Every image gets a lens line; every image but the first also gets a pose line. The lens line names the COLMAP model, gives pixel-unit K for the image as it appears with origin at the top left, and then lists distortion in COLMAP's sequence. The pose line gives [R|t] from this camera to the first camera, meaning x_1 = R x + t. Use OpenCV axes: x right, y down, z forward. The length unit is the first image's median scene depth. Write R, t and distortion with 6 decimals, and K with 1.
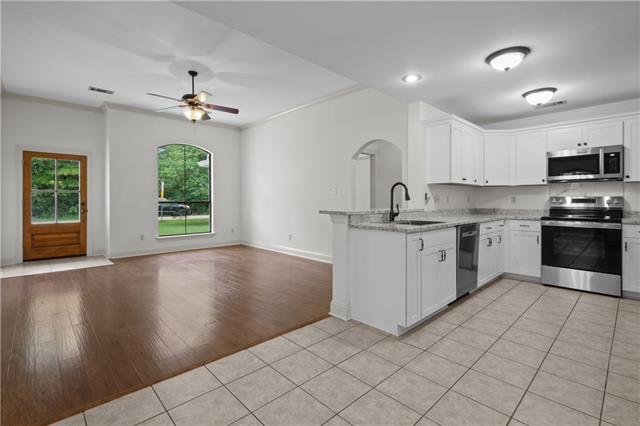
lens RADIAL K [[297.3, 0, 319.5], [0, 297.3, 201.4], [0, 0, 1]] dist [-0.001758, -0.000762]
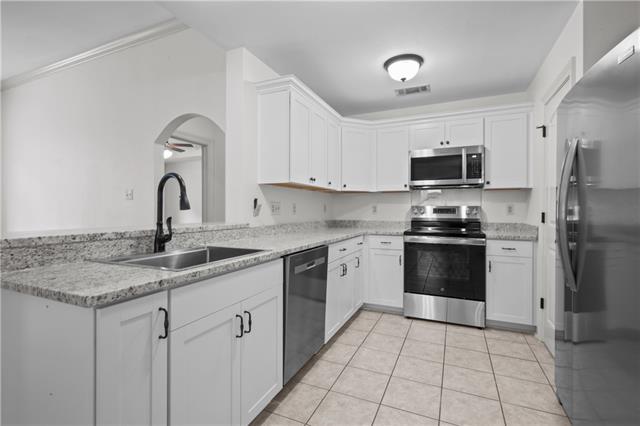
lens RADIAL K [[297.3, 0, 320.4], [0, 297.3, 210.9], [0, 0, 1]] dist [-0.001758, -0.000762]
pose [[0.925256, 0.001541, 0.379340, 0.246296], [-0.001841, 0.999998, 0.000428, -0.001737], [-0.379339, -0.001095, 0.925257, 0.359703]]
